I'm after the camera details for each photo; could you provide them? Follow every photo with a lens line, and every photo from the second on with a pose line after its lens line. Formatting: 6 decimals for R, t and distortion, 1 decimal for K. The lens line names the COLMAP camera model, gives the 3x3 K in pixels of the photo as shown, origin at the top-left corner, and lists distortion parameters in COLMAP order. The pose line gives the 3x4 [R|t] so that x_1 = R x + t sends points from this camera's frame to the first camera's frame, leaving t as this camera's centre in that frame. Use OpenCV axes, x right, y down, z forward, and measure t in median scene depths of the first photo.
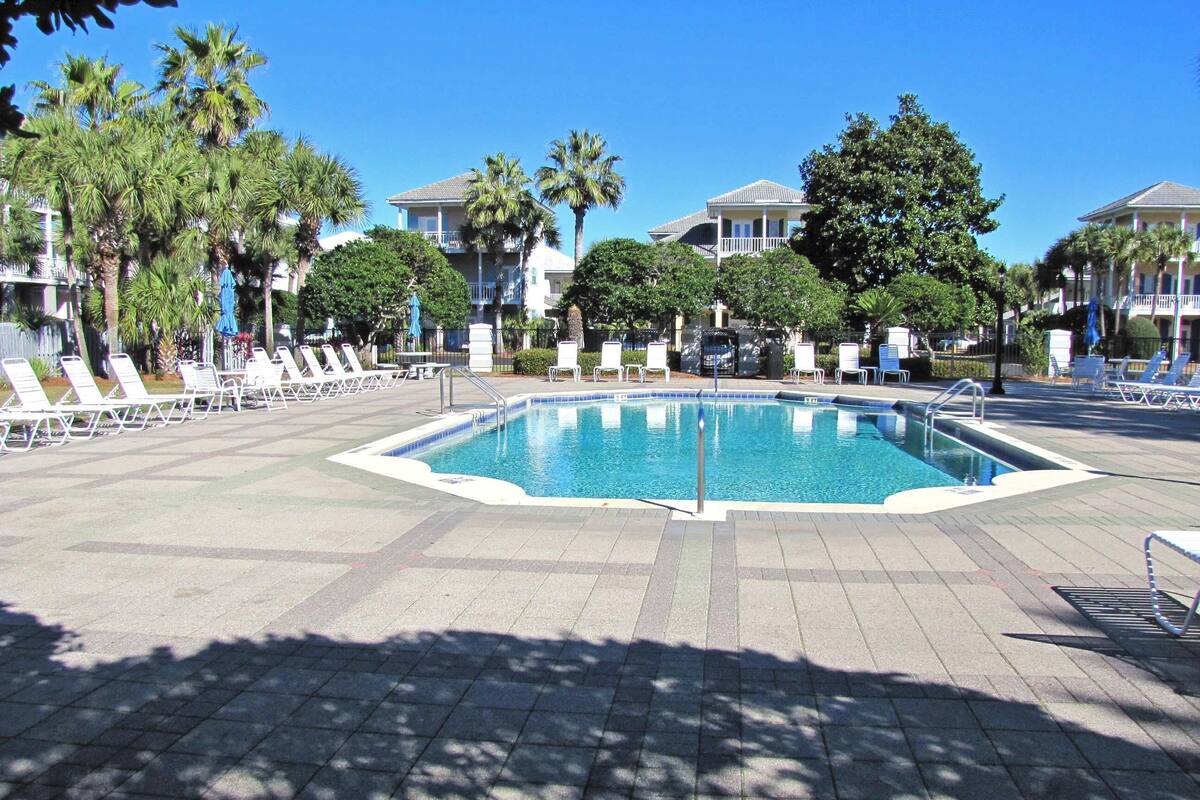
lens RADIAL K [[1004.3, 0, 600.0], [0, 1004.3, 400.0], [0, 0, 1]] dist [-0.192685, 0.205953]
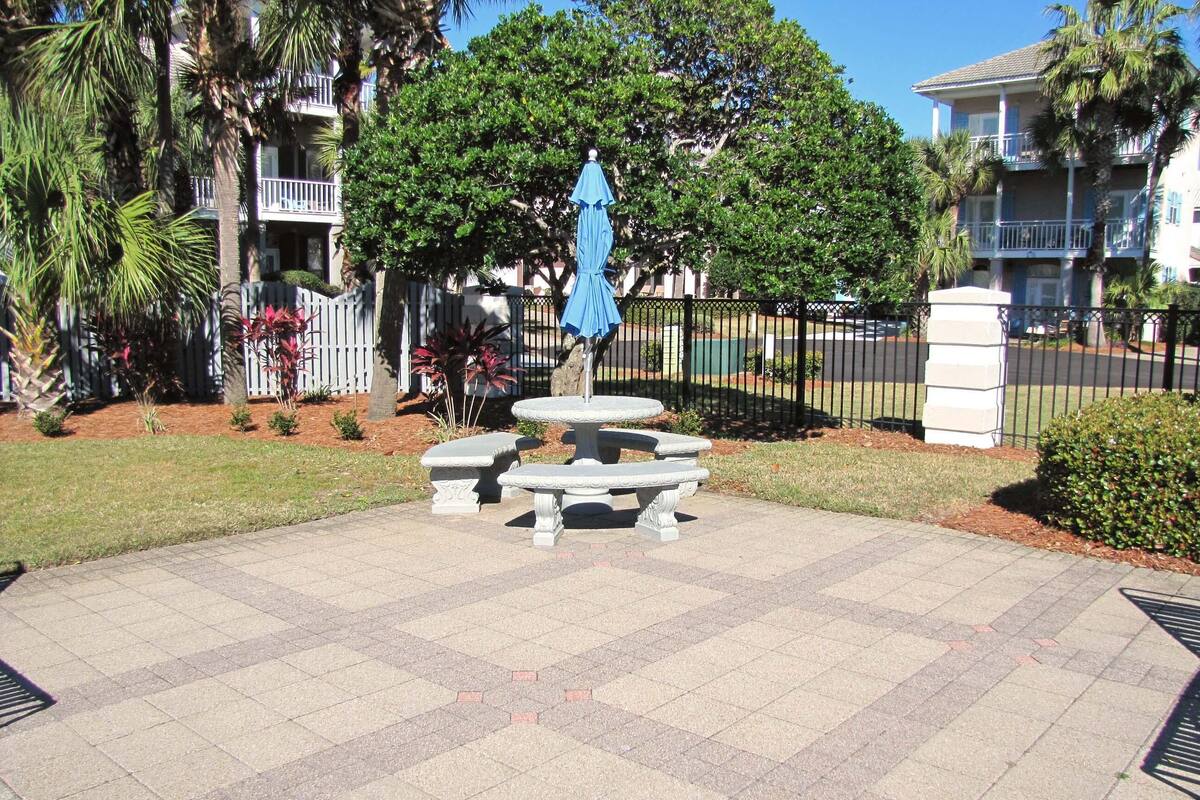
lens RADIAL K [[1004.3, 0, 600.0], [0, 1004.3, 400.0], [0, 0, 1]] dist [-0.192685, 0.205953]
pose [[0.829652, 0.071182, -0.553725, -0.029227], [-0.050395, 0.997338, 0.052701, -0.030956], [0.556002, -0.015818, 0.831030, 0.405036]]
